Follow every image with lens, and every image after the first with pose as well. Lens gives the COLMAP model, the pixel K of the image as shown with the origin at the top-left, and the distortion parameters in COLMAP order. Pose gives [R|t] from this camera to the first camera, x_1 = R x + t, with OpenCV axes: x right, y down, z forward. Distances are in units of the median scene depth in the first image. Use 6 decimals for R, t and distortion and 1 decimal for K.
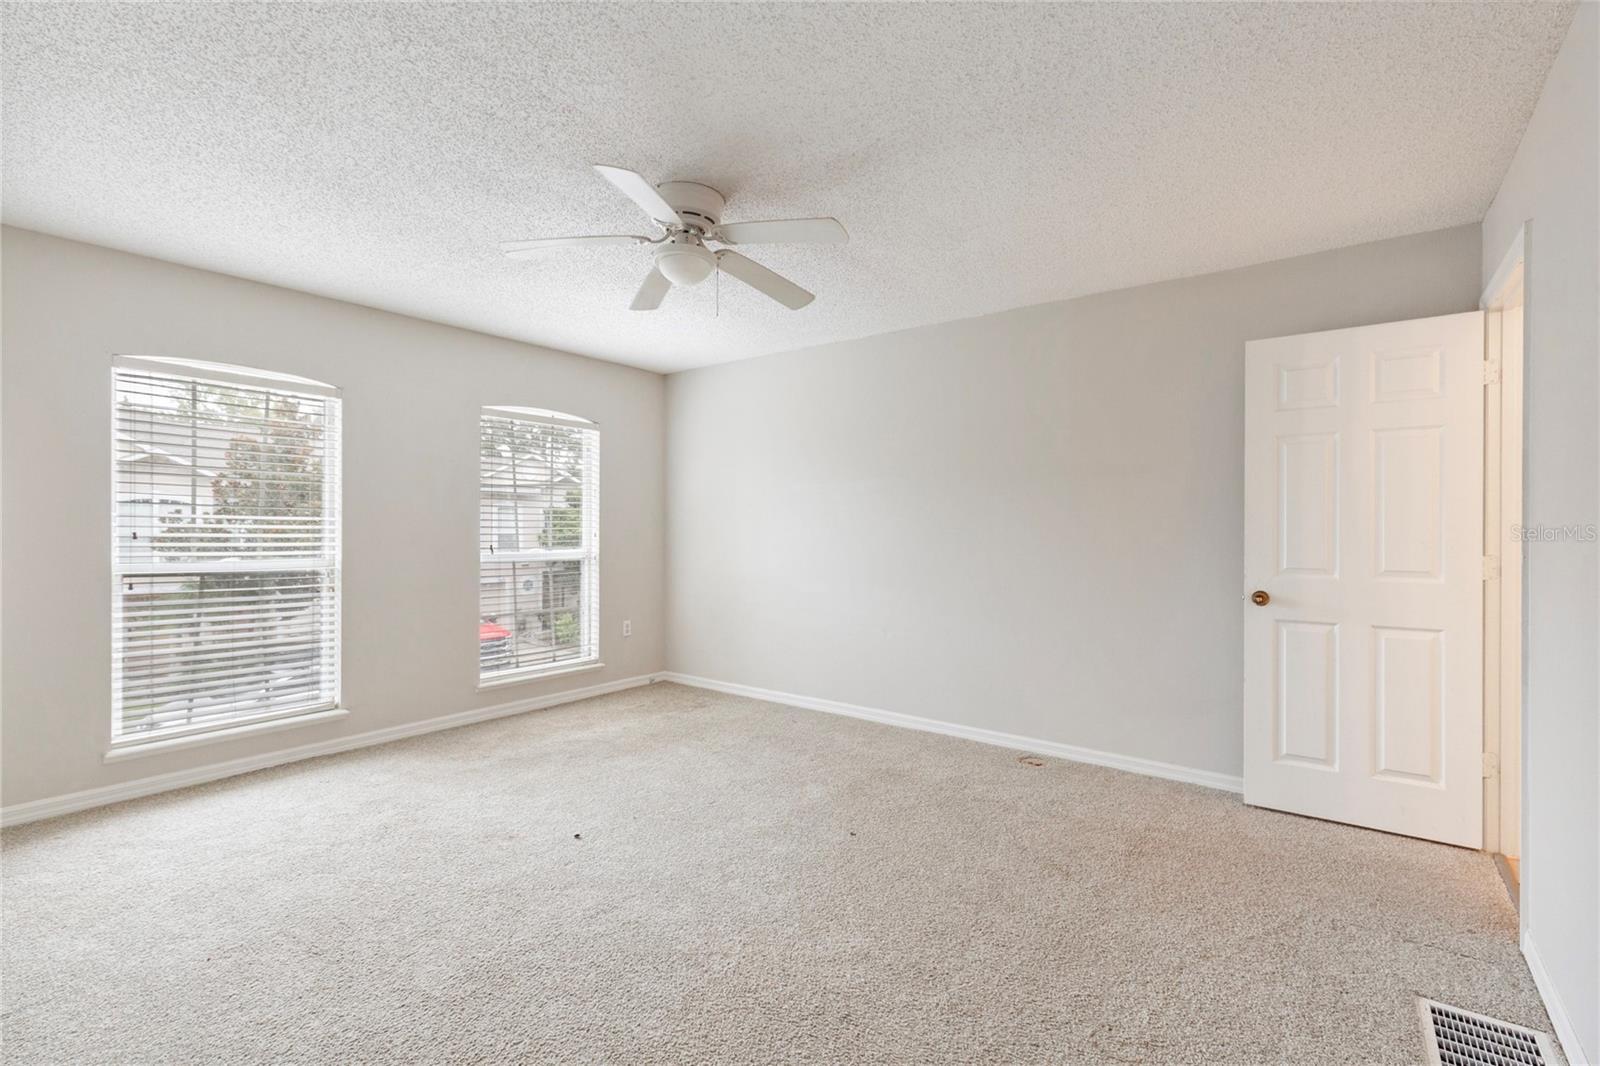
lens RADIAL K [[720.8, 0, 804.6], [0, 720.8, 533.5], [0, 0, 1]] dist [-0.001919, -0.000774]
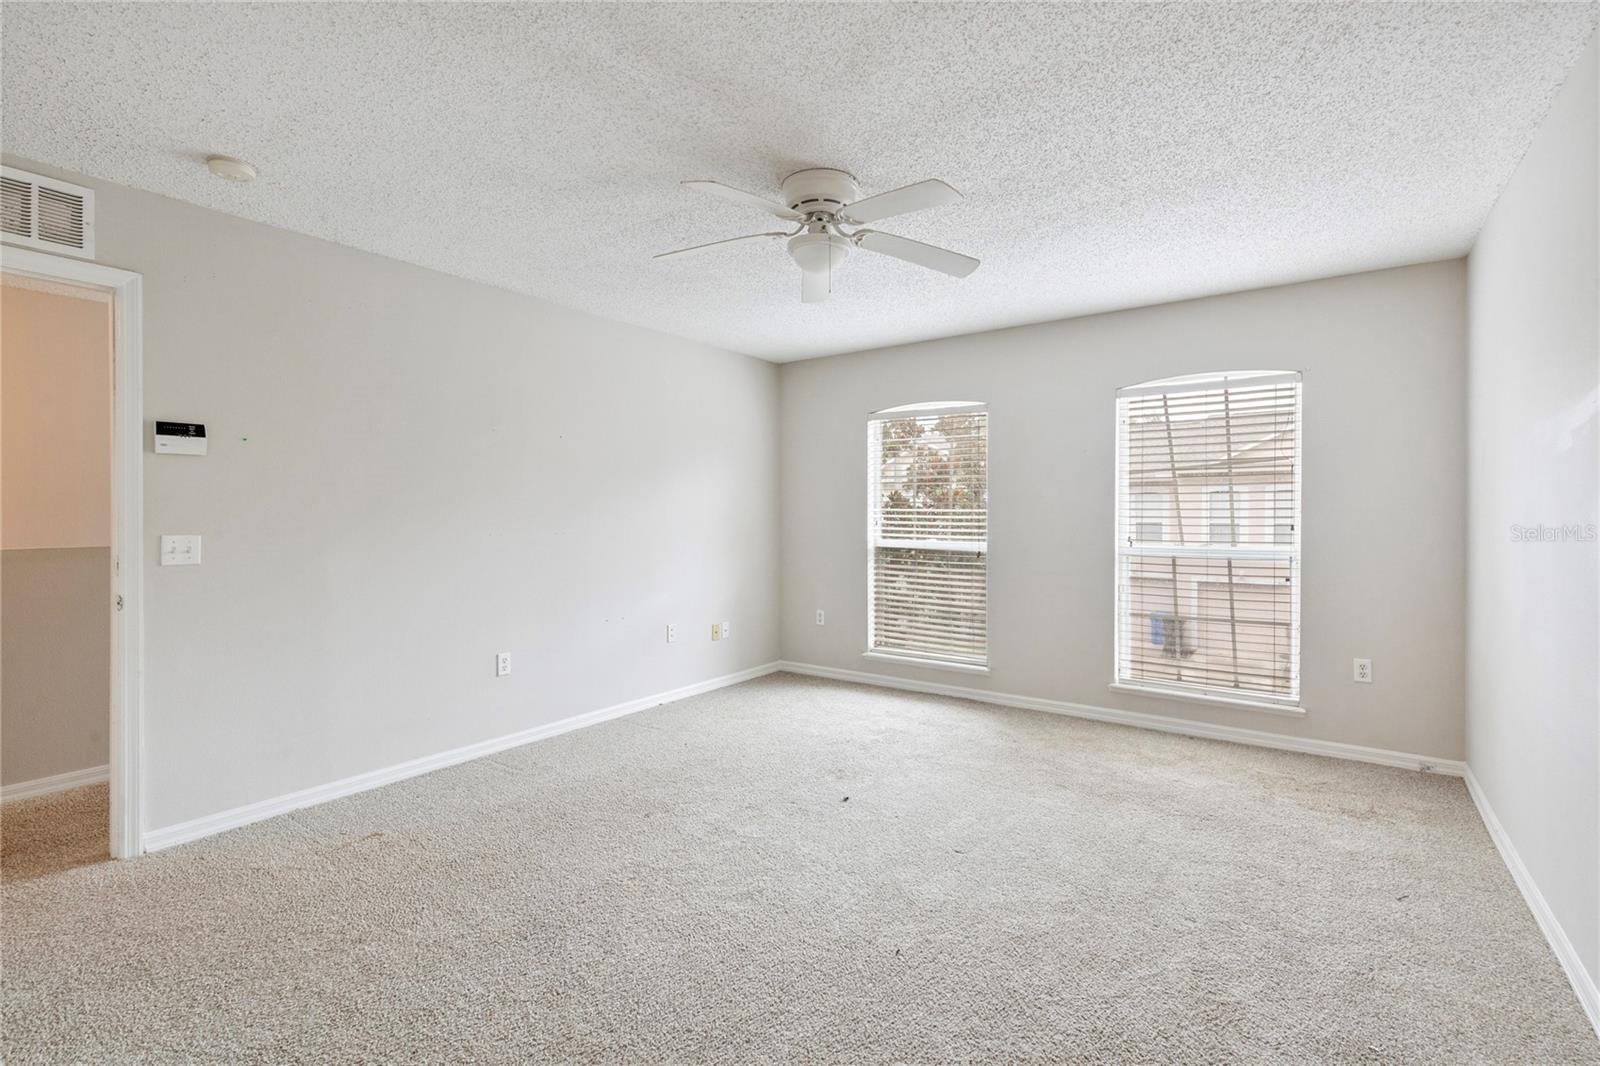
lens RADIAL K [[720.8, 0, 804.6], [0, 720.8, 533.5], [0, 0, 1]] dist [-0.001919, -0.000774]
pose [[0.014612, 0.015688, -0.999770, 0.536142], [-0.009985, 0.999829, 0.015543, 0.002715], [0.999843, 0.009756, 0.014766, 0.643400]]
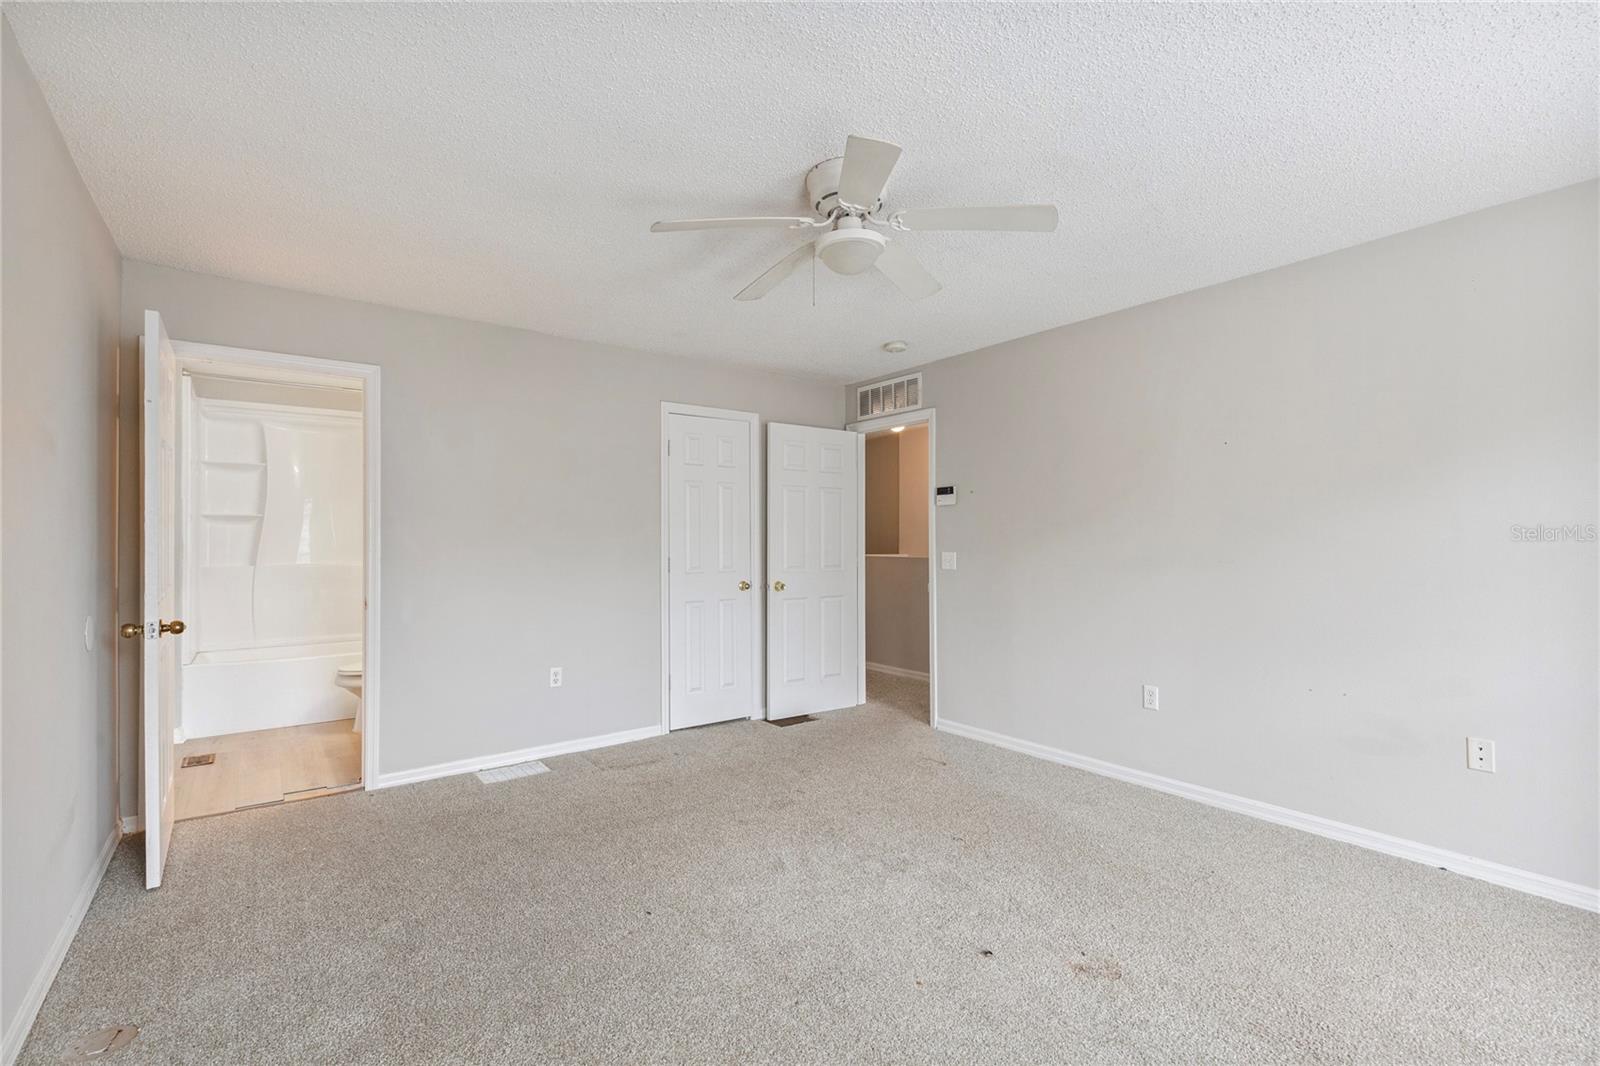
lens RADIAL K [[720.8, 0, 804.6], [0, 720.8, 533.5], [0, 0, 1]] dist [-0.001919, -0.000774]
pose [[-0.960651, -0.002107, 0.277749, -0.239422], [-0.001898, 0.999998, 0.001024, -0.009614], [-0.277751, 0.000457, -0.960653, 1.238432]]
